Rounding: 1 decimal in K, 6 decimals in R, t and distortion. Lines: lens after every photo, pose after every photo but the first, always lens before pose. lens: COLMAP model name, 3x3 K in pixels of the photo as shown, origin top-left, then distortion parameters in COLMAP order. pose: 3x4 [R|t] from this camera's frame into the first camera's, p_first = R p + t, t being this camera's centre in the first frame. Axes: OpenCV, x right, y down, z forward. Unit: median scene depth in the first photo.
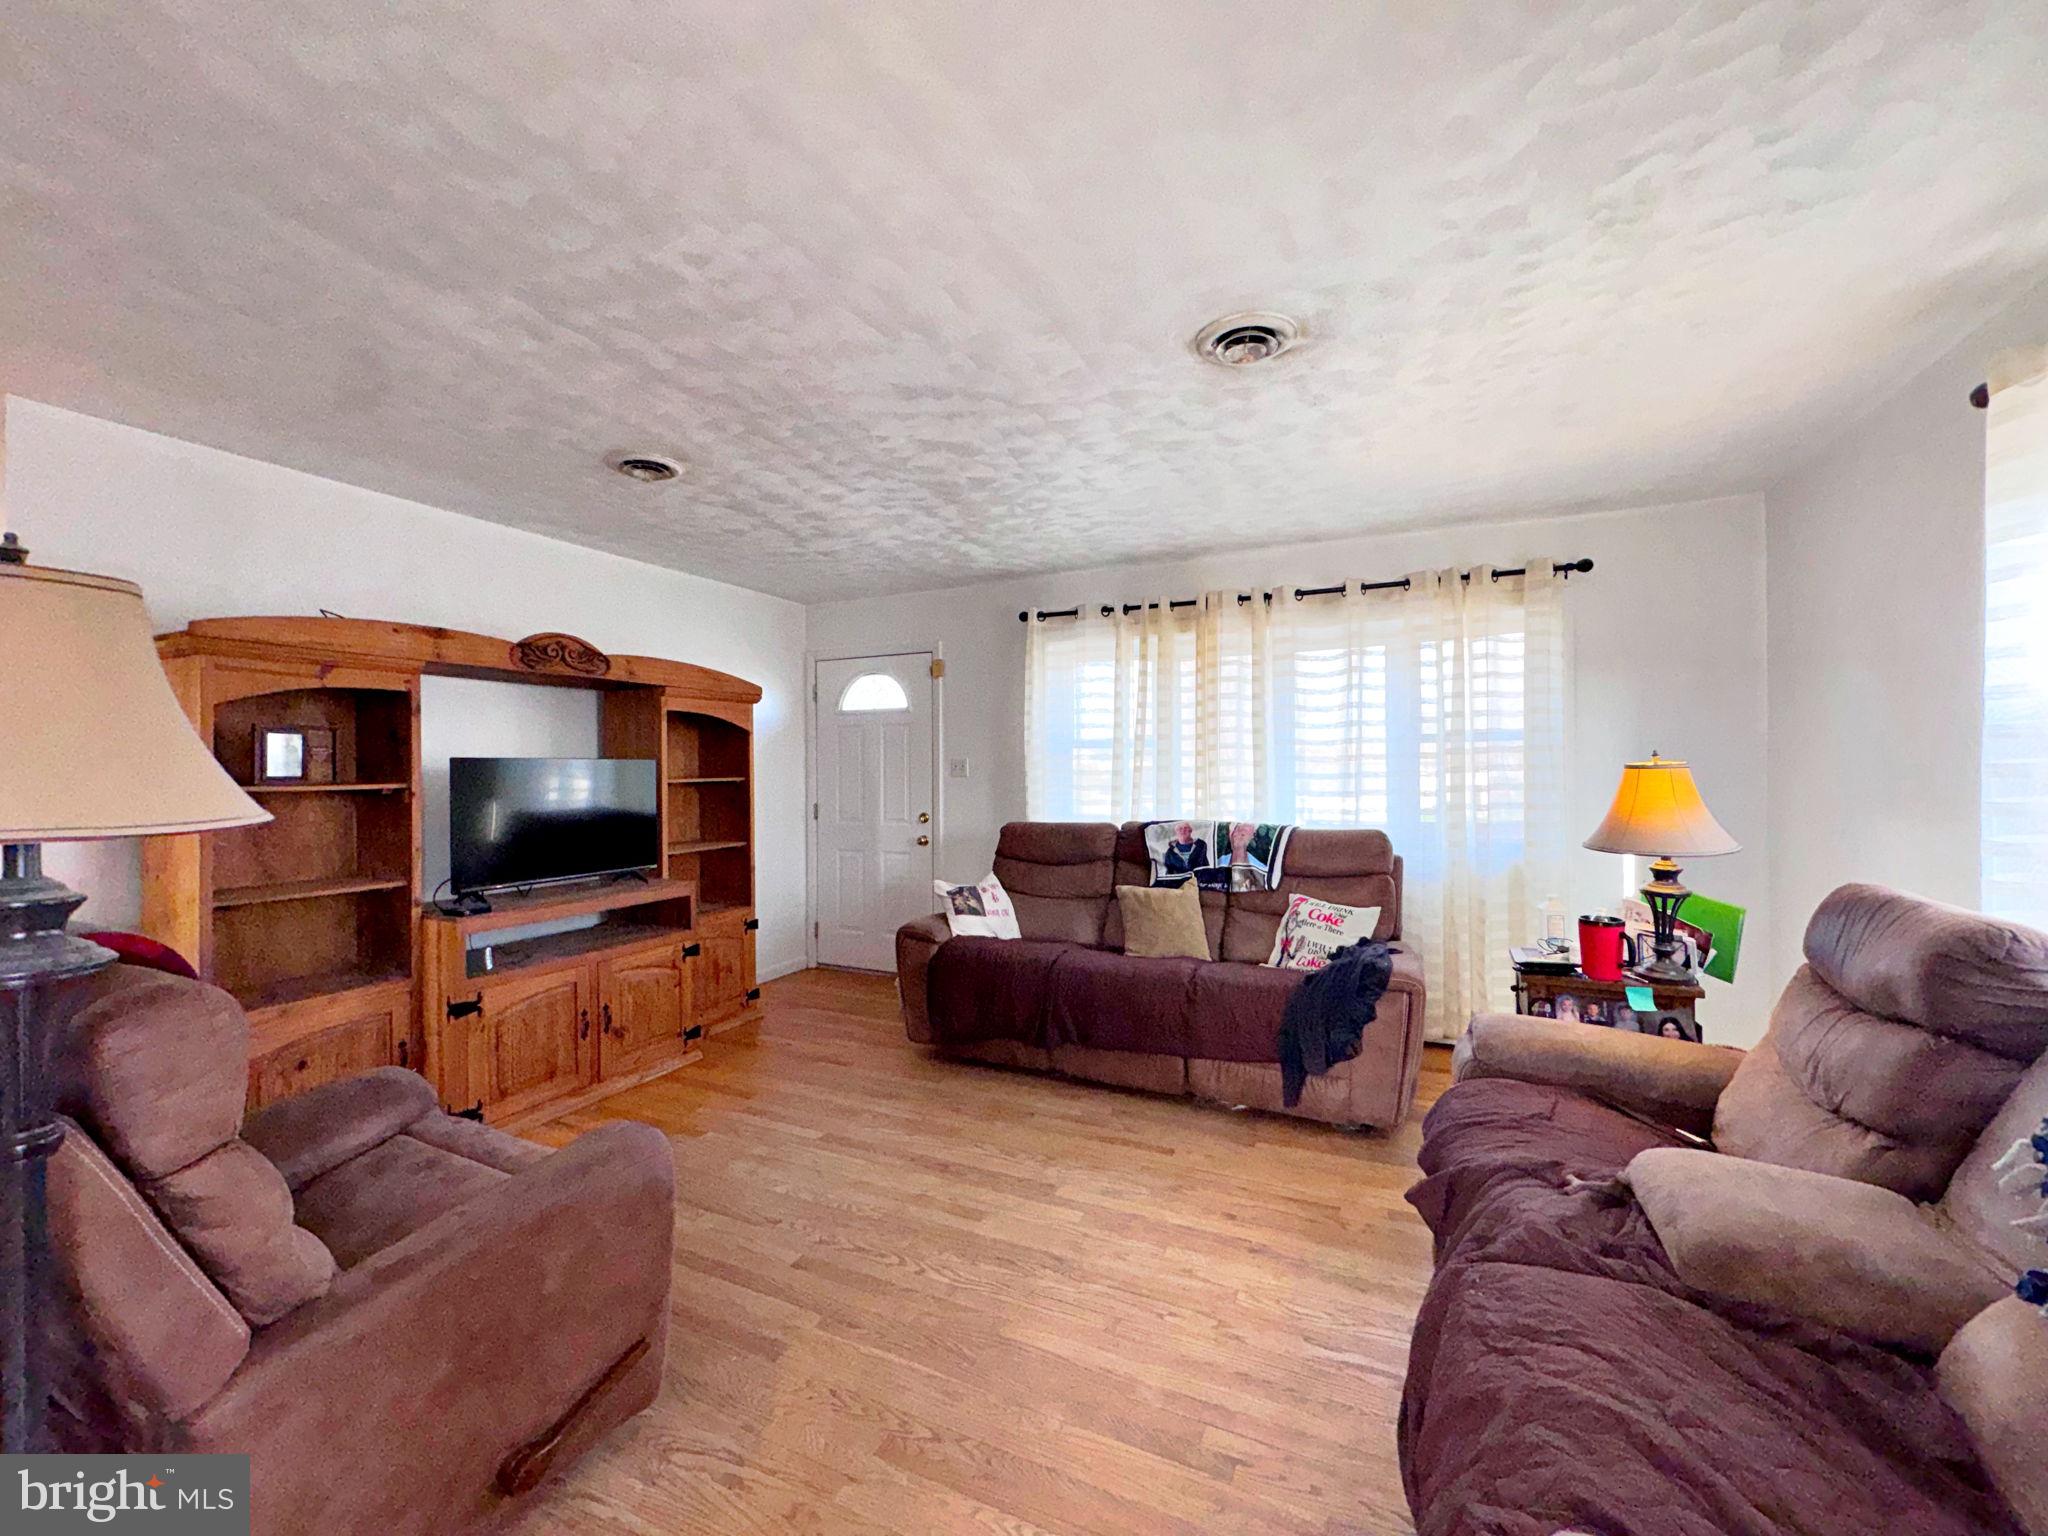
lens RADIAL K [[813.8, 0, 1026.4], [0, 813.8, 753.1], [0, 0, 1]] dist [-0.004827, 0.000110]
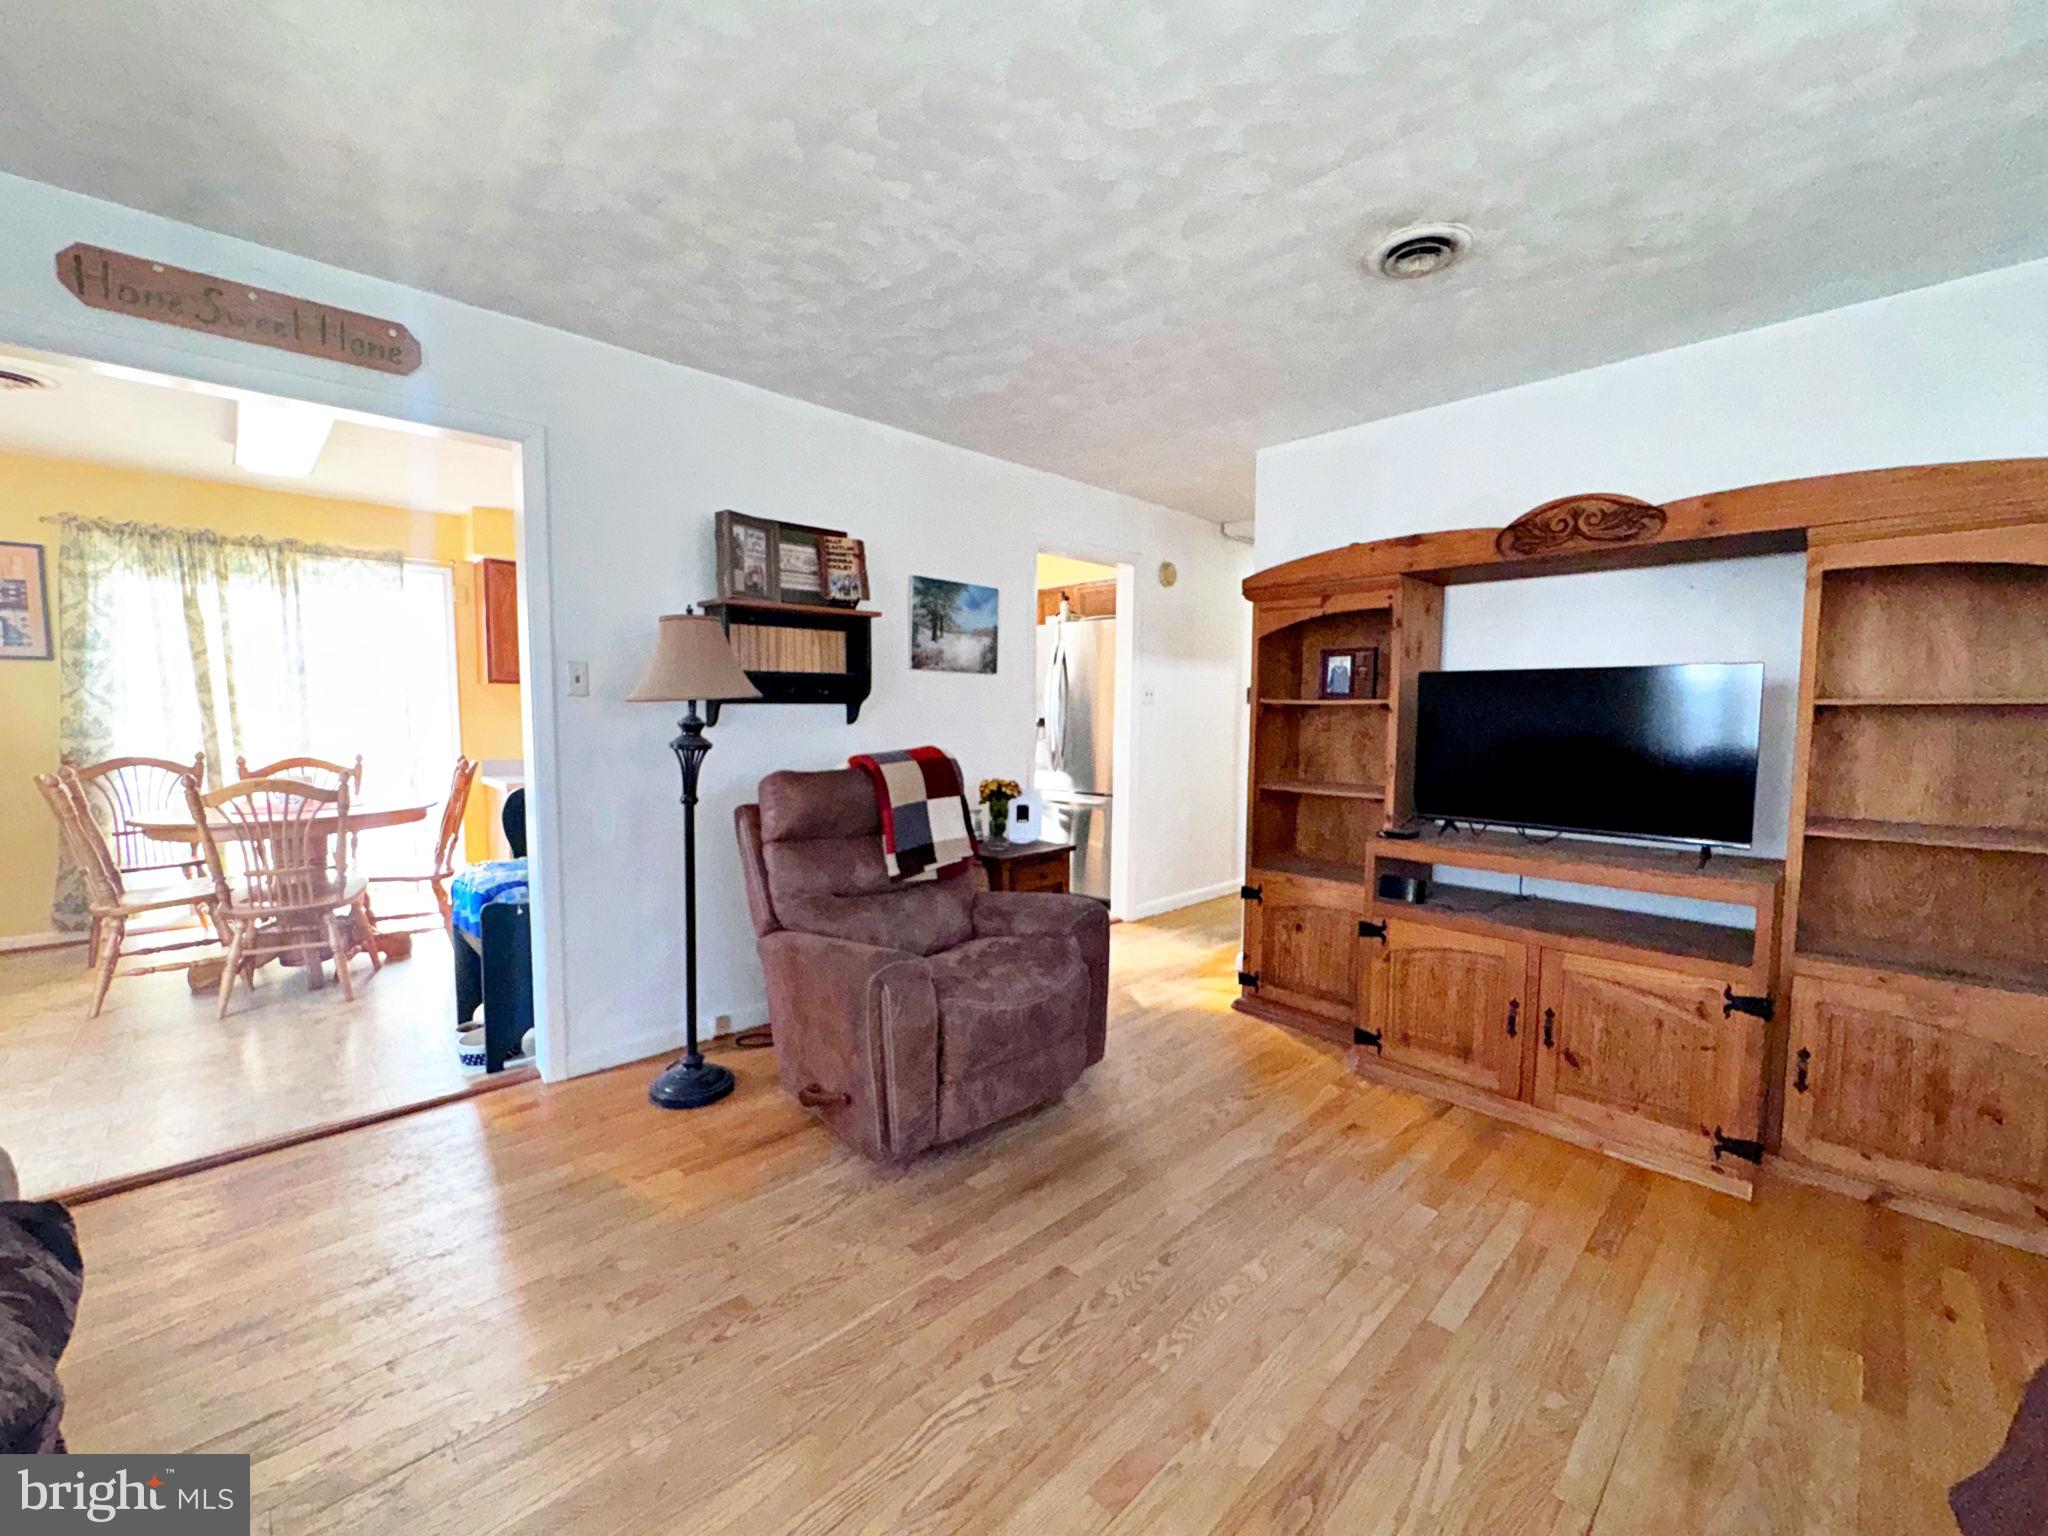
lens RADIAL K [[813.8, 0, 1020.7], [0, 813.8, 767.4], [0, 0, 1]] dist [-0.004827, 0.000110]
pose [[-0.353425, 0.075022, -0.932450, 0.338826], [0.015664, 0.997114, 0.074288, 0.038166], [0.935332, 0.011649, -0.353580, 0.899585]]
